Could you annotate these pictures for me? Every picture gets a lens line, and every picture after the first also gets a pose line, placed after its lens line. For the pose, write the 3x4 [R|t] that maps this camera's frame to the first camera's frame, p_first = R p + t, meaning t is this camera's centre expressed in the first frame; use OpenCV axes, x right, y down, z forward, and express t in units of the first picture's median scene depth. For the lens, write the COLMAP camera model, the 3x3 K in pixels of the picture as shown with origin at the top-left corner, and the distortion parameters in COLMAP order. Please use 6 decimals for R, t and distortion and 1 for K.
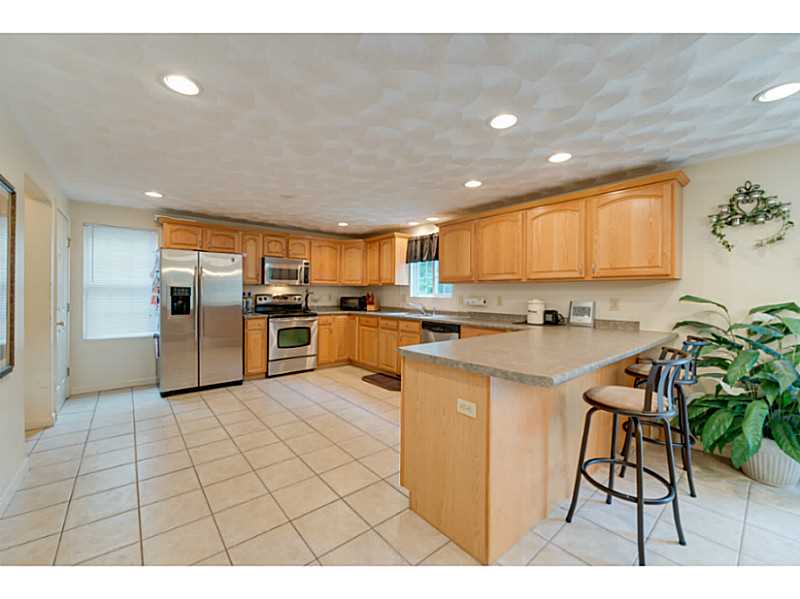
lens RADIAL K [[321.4, 0, 395.9], [0, 321.4, 290.9], [0, 0, 1]] dist [-0.011924, -0.000325]
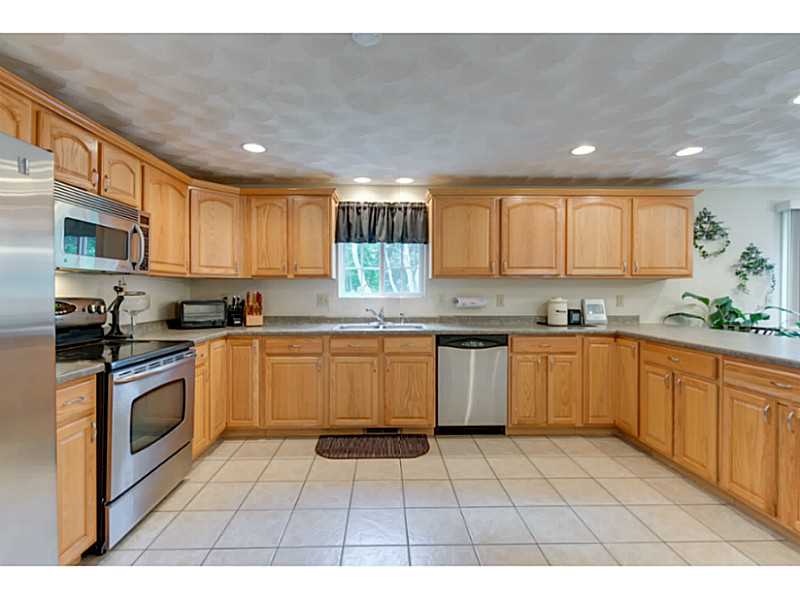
lens RADIAL K [[356.8, 0, 389.7], [0, 356.8, 295.8], [0, 0, 1]] dist [0.001106, 0.000041]
pose [[0.625476, -0.014132, 0.780115, -0.569423], [-0.000464, 0.999829, 0.018484, 0.002195], [-0.780243, -0.011924, 0.625363, 0.654207]]
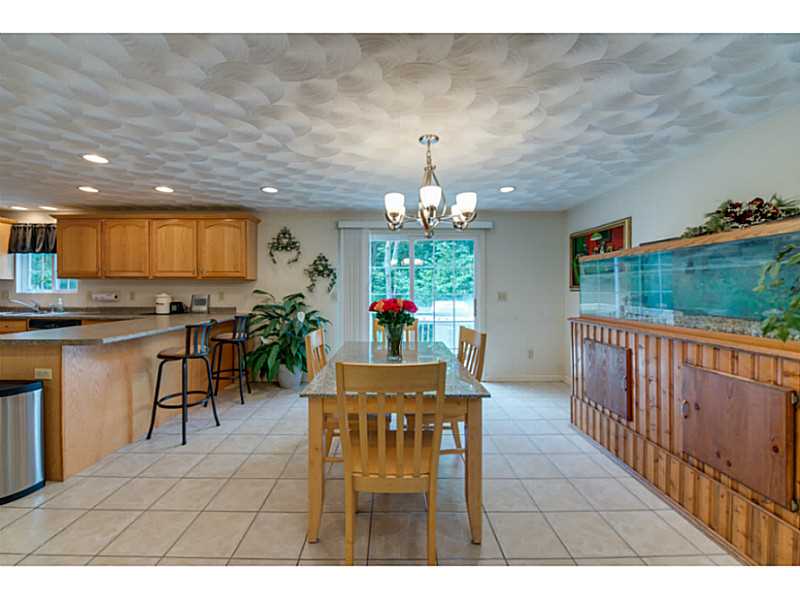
lens RADIAL K [[321.4, 0, 395.9], [0, 321.4, 290.9], [0, 0, 1]] dist [-0.011924, -0.000325]
pose [[0.640114, -0.005298, 0.768261, 0.061354], [-0.004607, 0.999932, 0.010735, -0.001103], [-0.768266, -0.010411, 0.640046, -0.400819]]
